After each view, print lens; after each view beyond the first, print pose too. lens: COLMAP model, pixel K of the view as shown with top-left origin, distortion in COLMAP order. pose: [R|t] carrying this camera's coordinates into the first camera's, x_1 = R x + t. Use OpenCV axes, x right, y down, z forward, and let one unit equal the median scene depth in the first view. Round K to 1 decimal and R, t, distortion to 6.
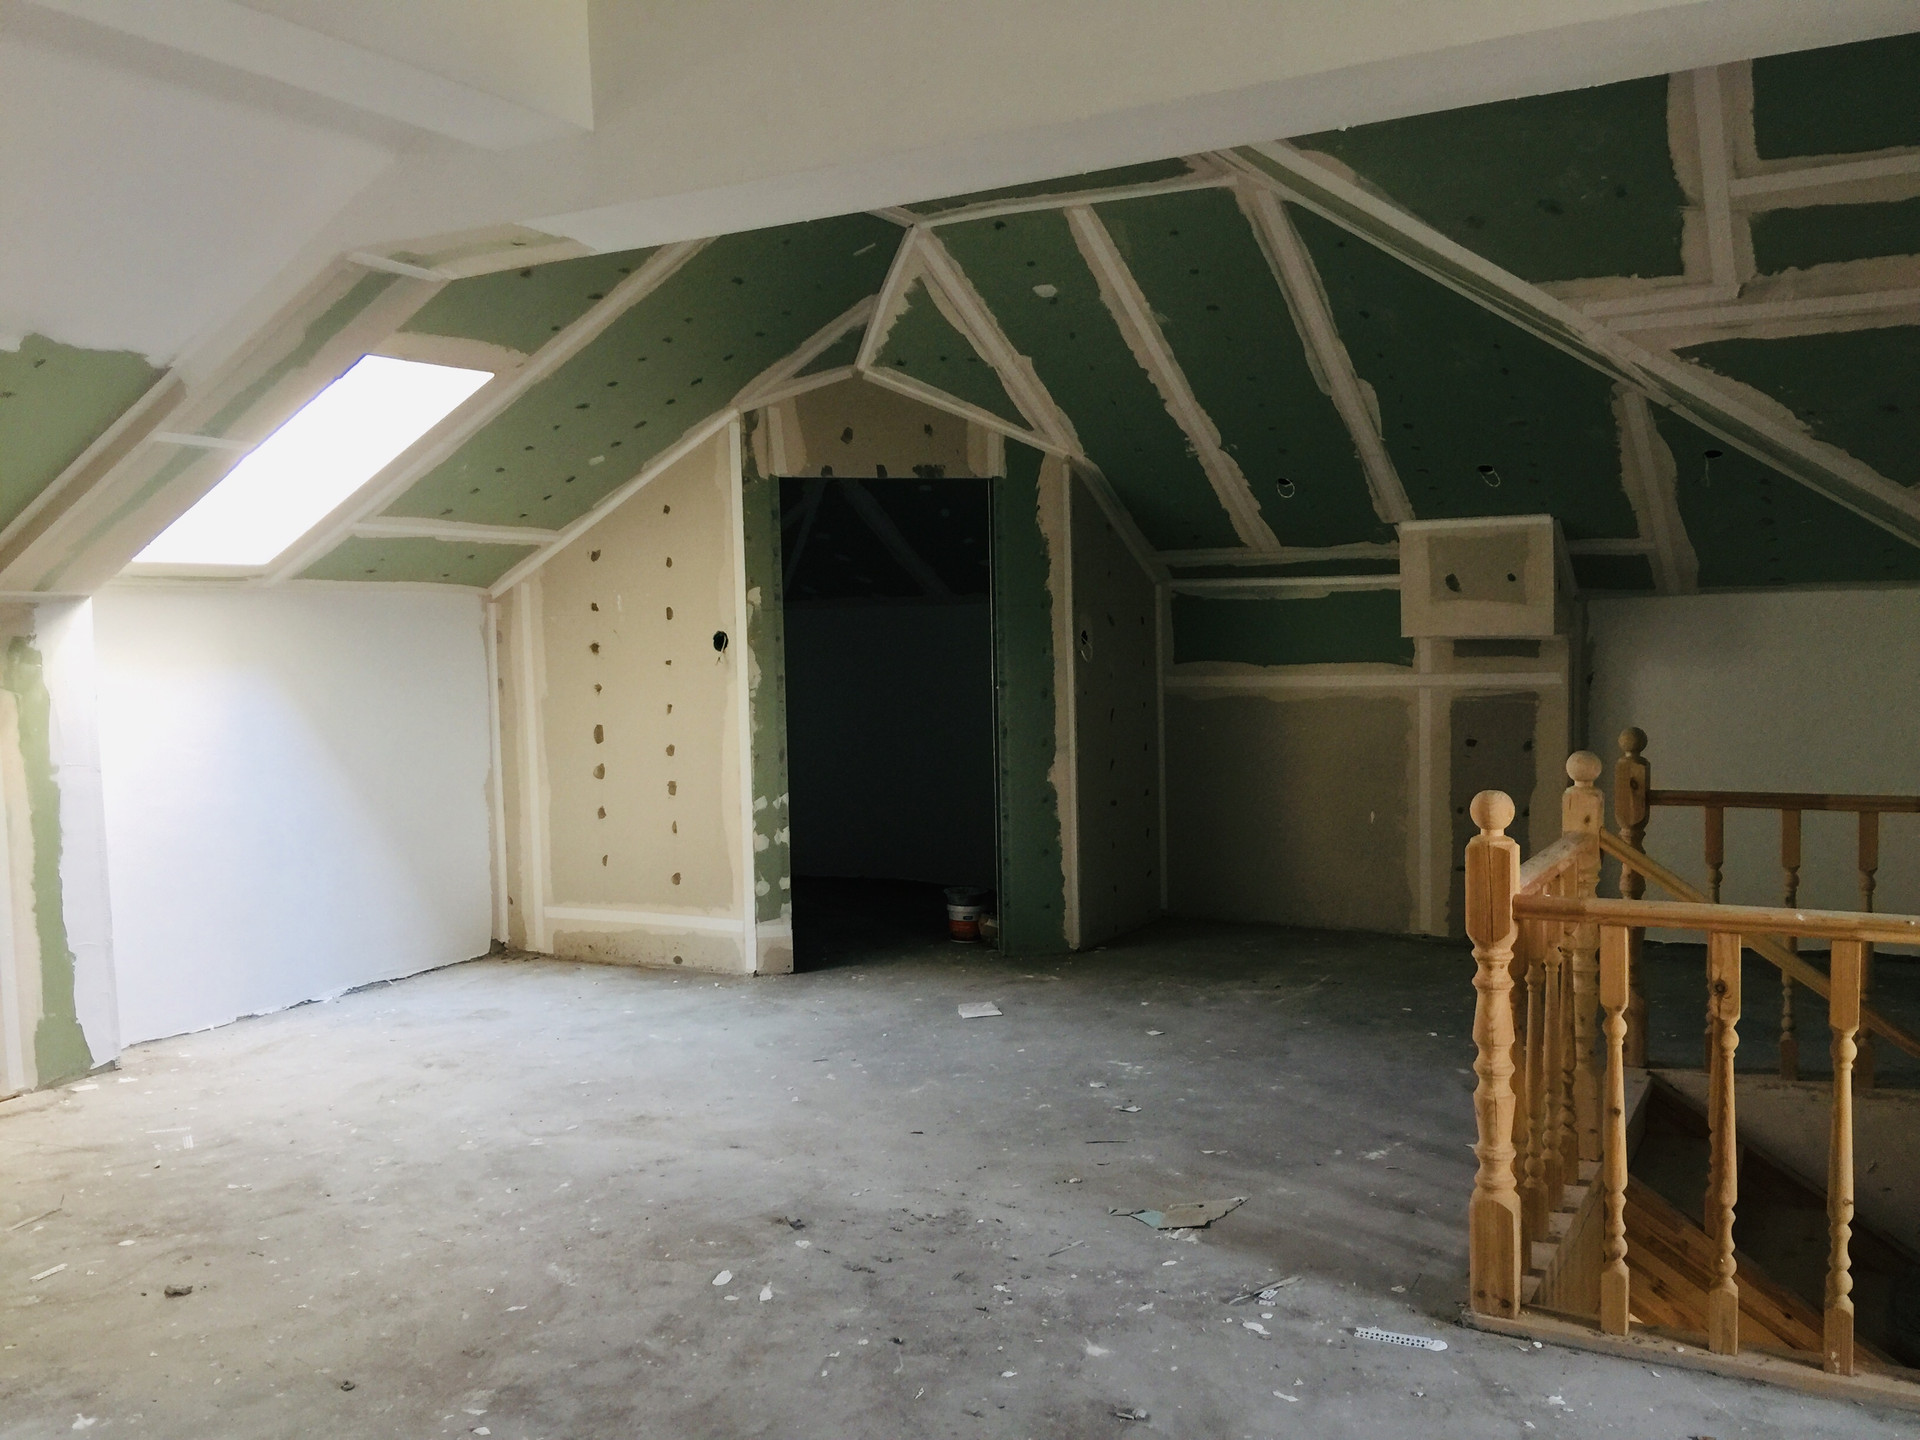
lens RADIAL K [[1628.0, 0, 949.7], [0, 1628.0, 693.0], [0, 0, 1]] dist [0.090703, -0.138905]
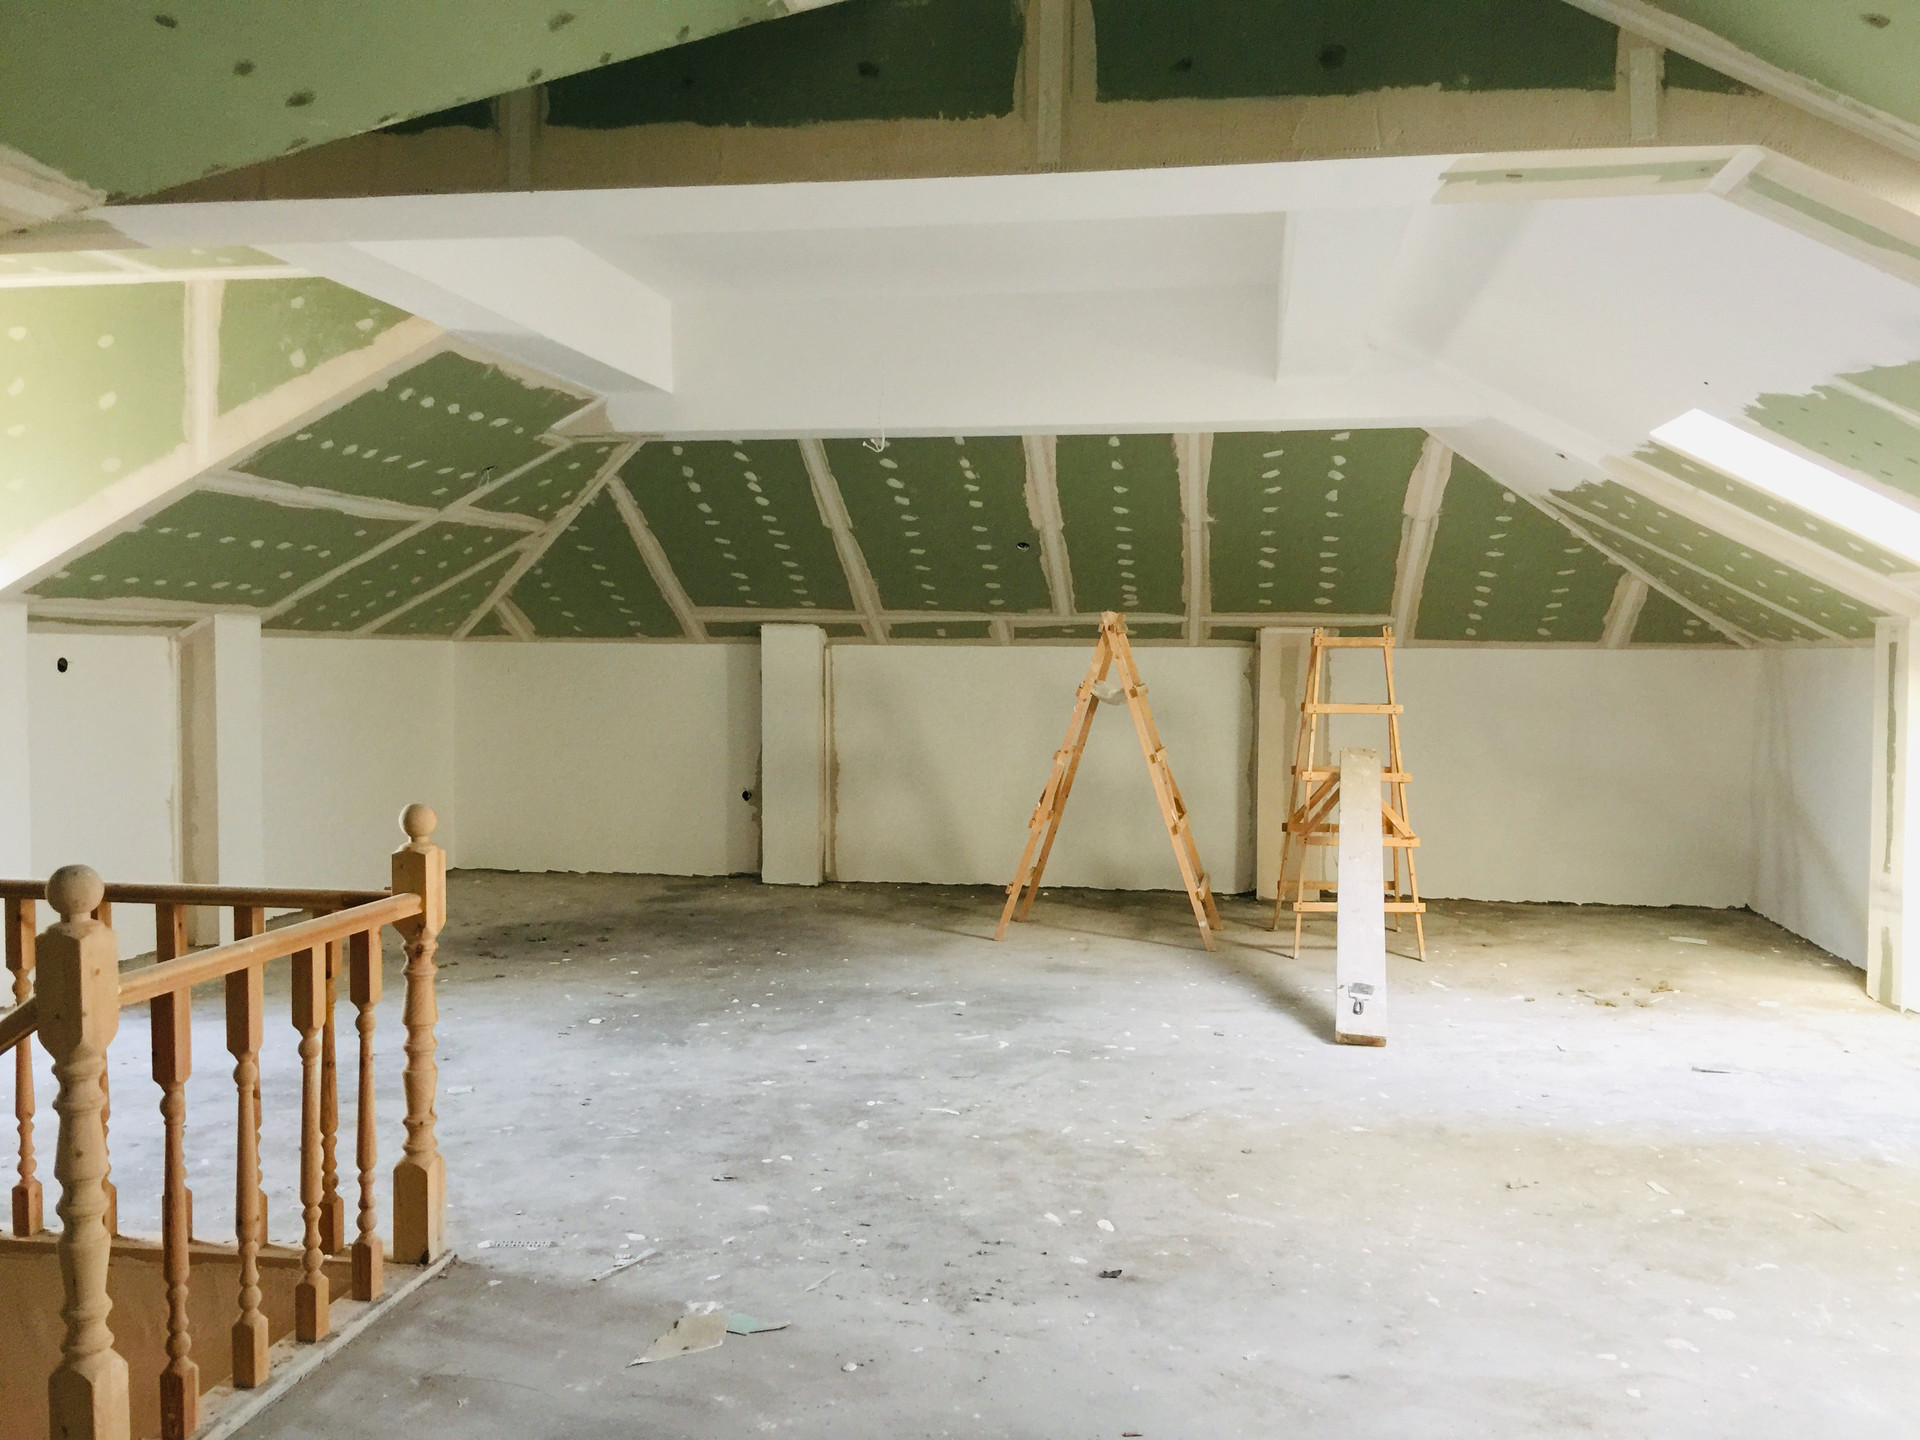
lens RADIAL K [[1628.0, 0, 949.7], [0, 1628.0, 693.0], [0, 0, 1]] dist [0.090703, -0.138905]
pose [[-0.944903, 0.020795, -0.326690, 0.323976], [-0.001074, 0.997778, 0.066618, -0.083831], [0.327349, 0.063298, -0.942781, 2.005236]]
